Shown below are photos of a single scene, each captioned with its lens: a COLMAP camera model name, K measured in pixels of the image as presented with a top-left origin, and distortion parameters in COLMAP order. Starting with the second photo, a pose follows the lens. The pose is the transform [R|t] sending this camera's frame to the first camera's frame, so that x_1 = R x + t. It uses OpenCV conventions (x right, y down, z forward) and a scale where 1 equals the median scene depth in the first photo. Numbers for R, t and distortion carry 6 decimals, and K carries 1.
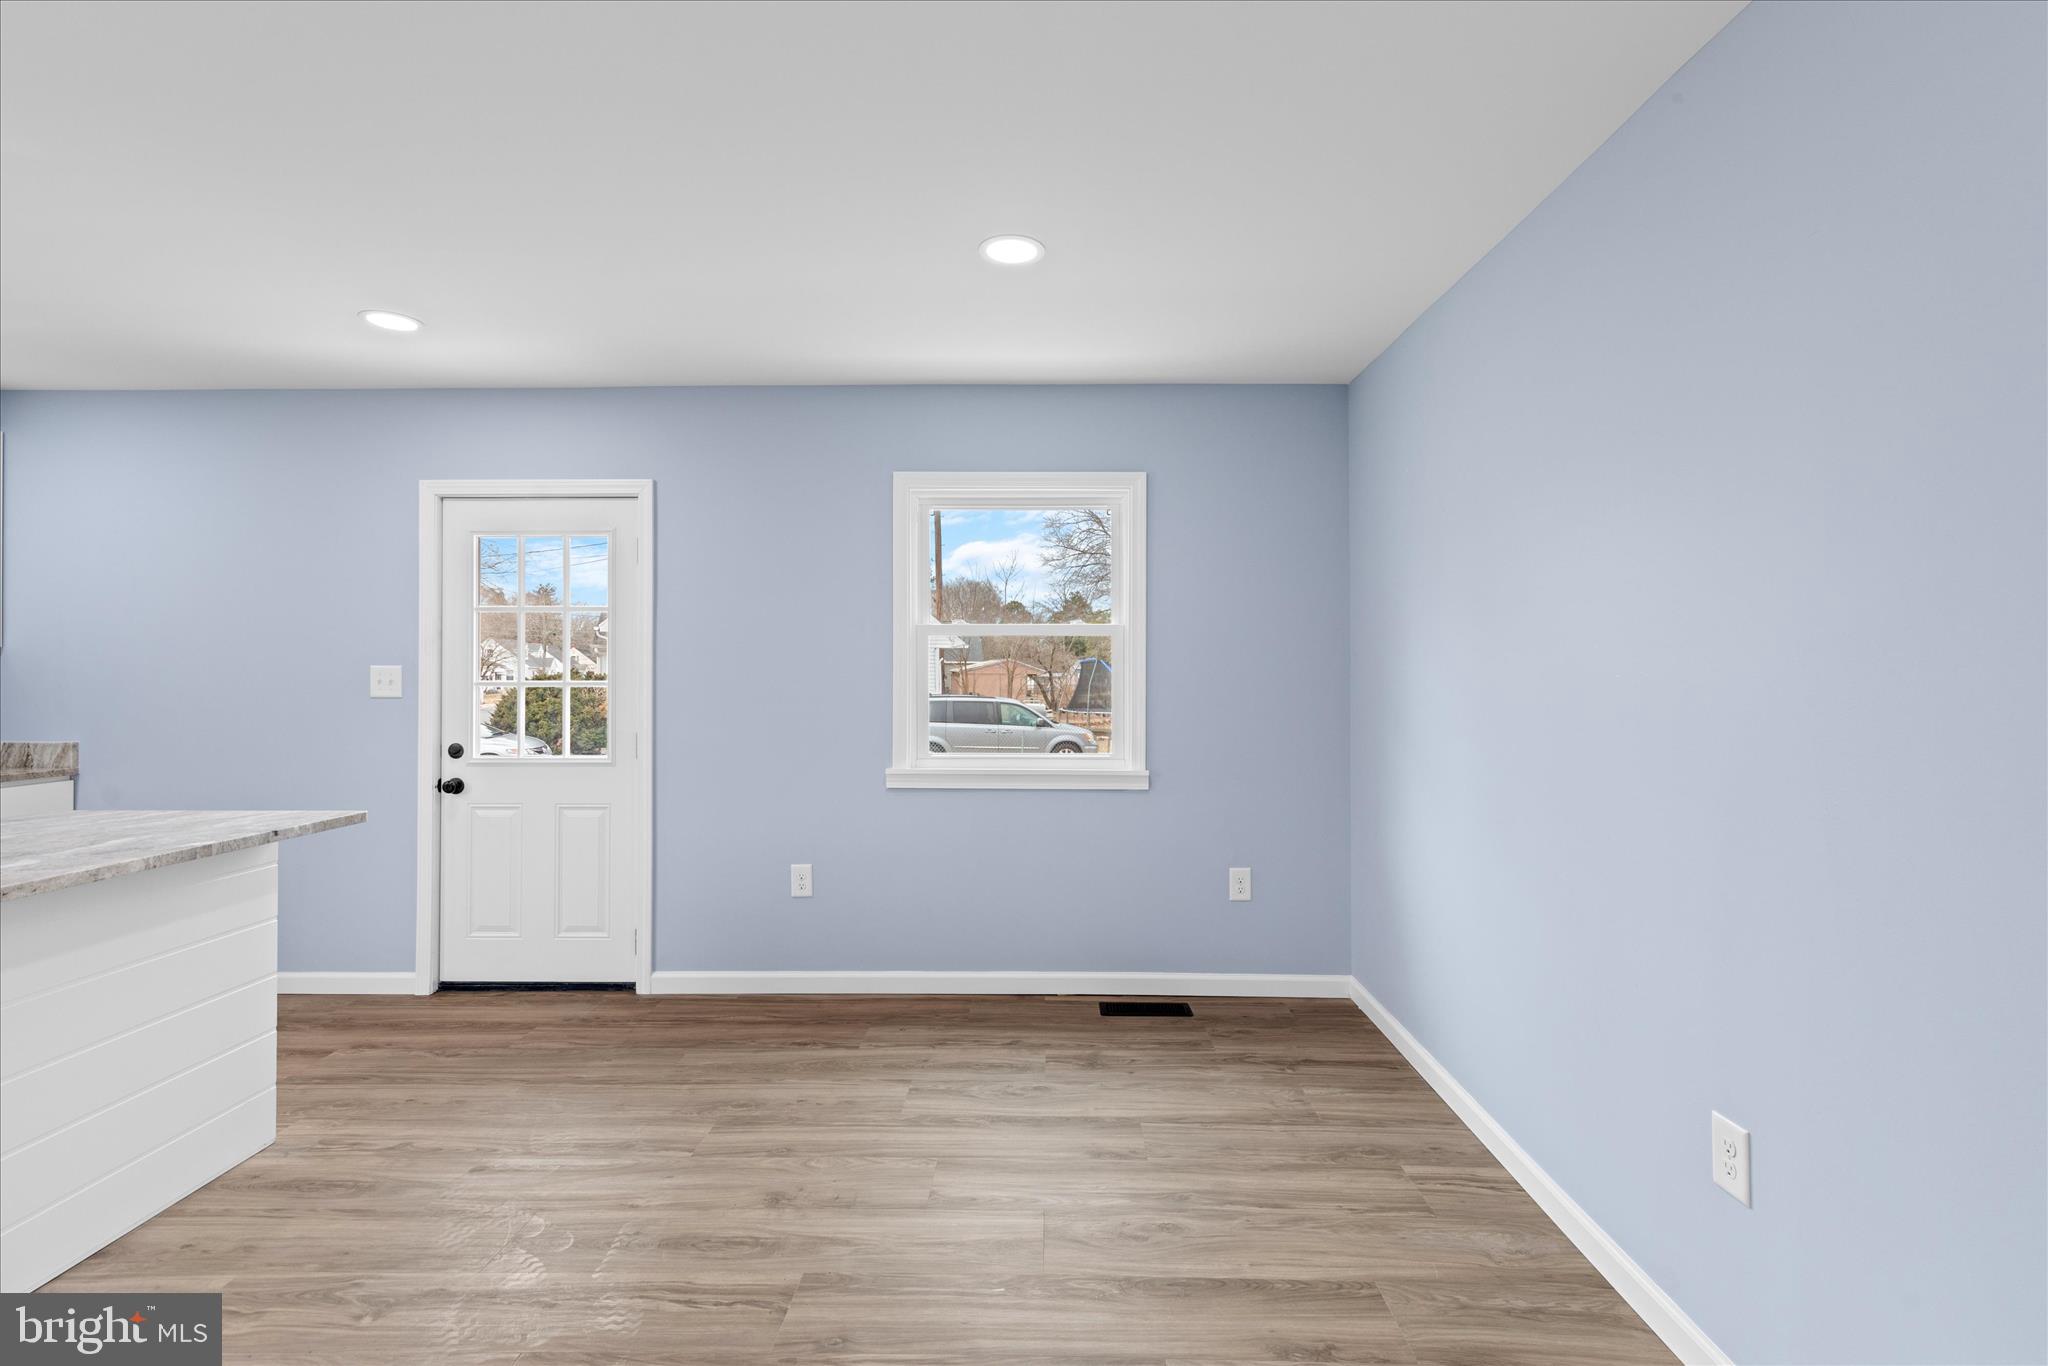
lens RADIAL K [[945.9, 0, 1030.0], [0, 945.9, 696.1], [0, 0, 1]] dist [0.003358, -0.000226]
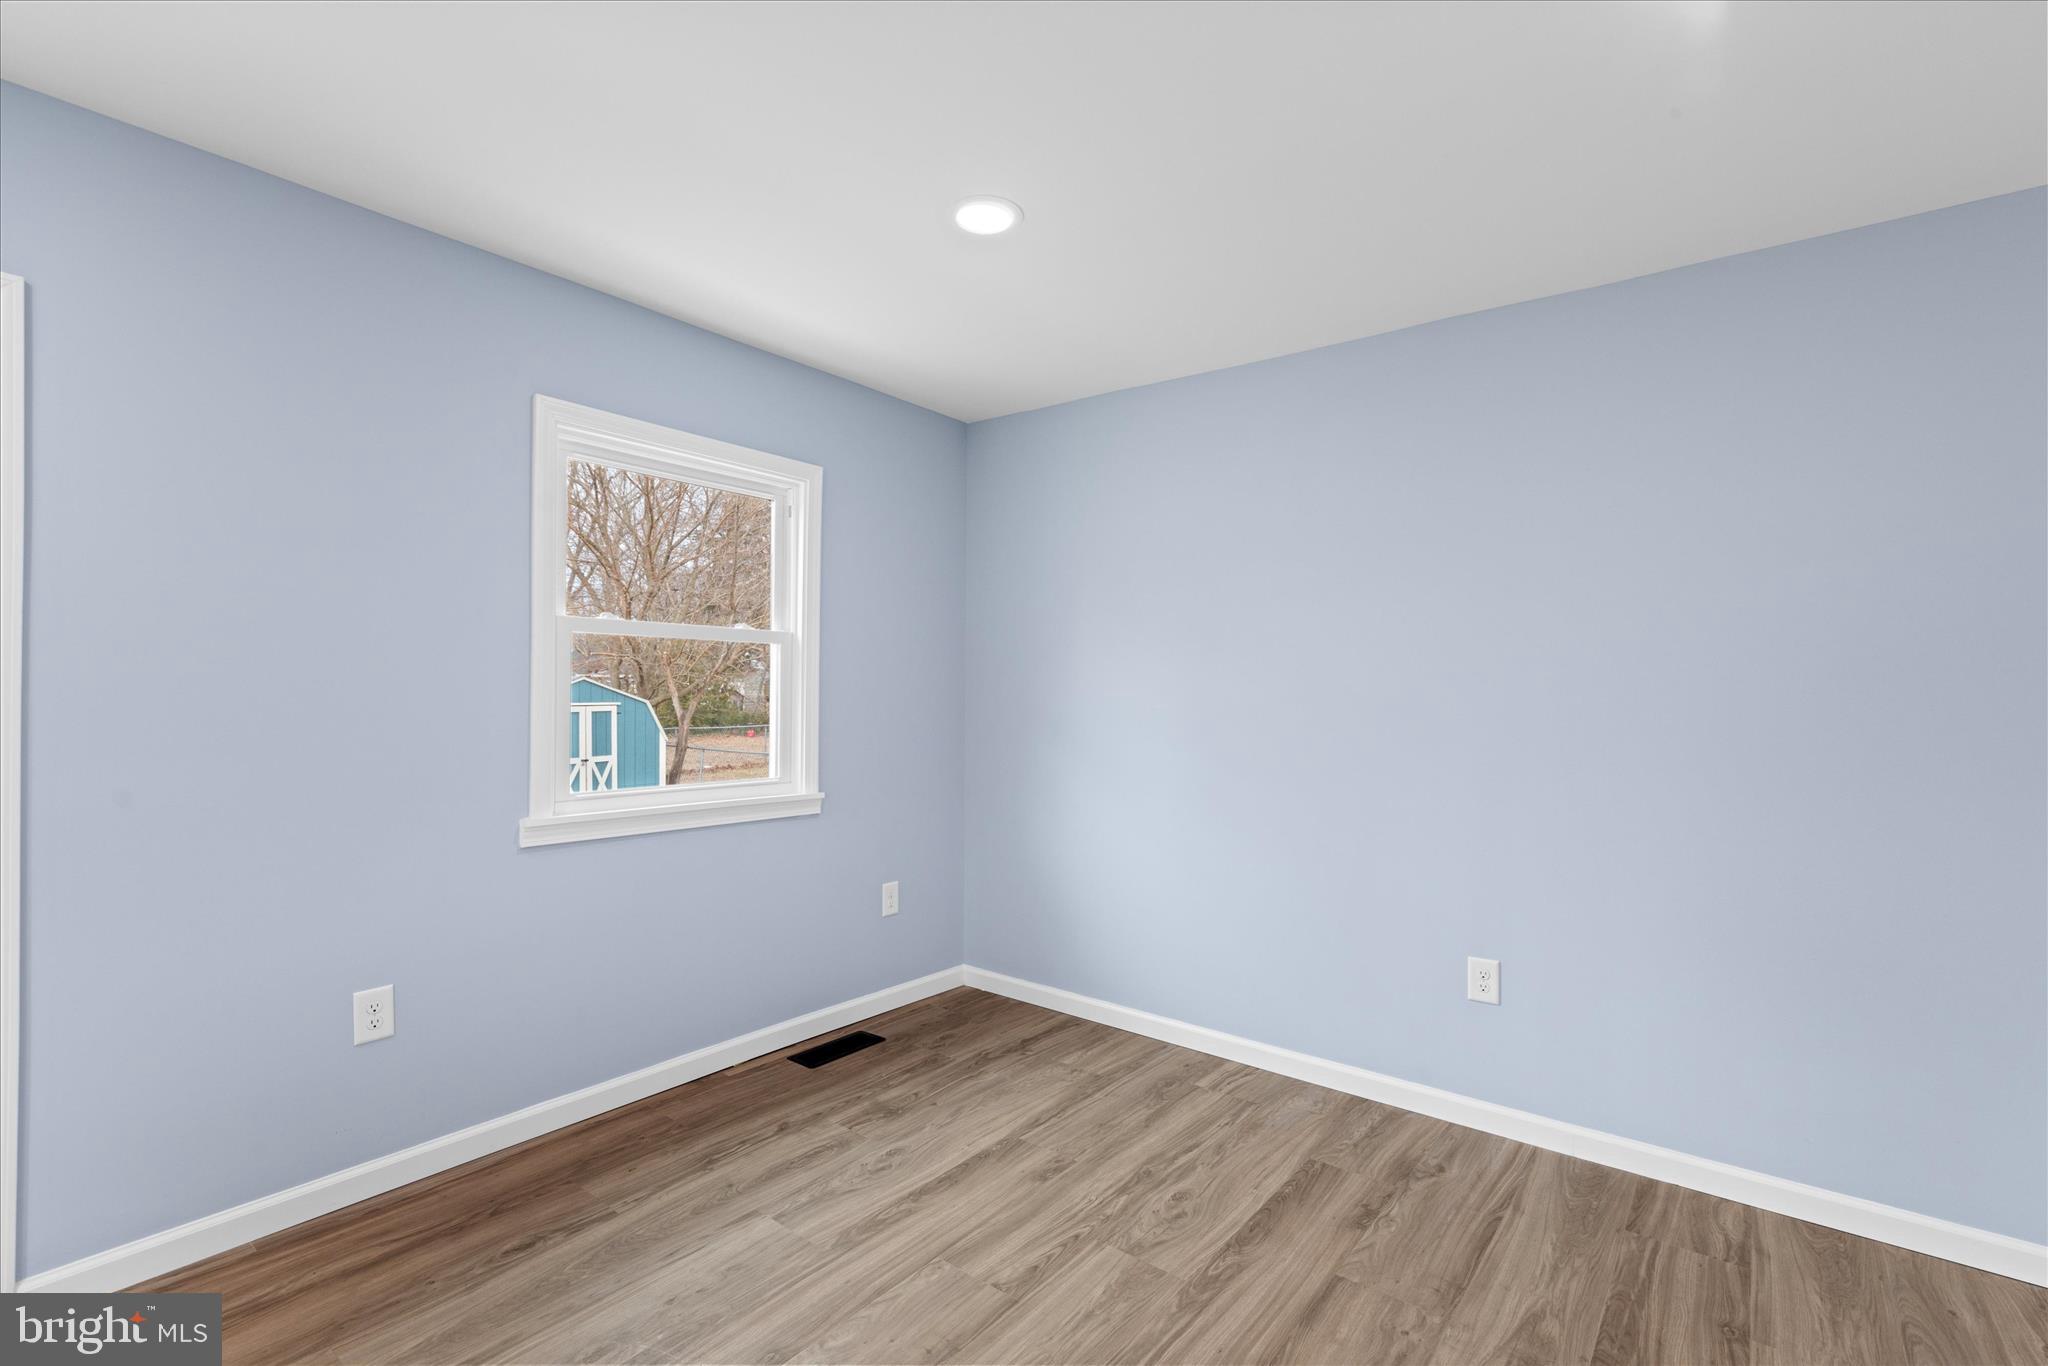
lens RADIAL K [[931.3, 0, 1034.1], [0, 931.3, 721.1], [0, 0, 1]] dist [0.003604, 0.000455]
pose [[0.596650, -0.018140, 0.802297, -0.554455], [0.007147, 0.999825, 0.017291, -0.005823], [-0.802470, -0.004583, 0.596675, 0.338962]]
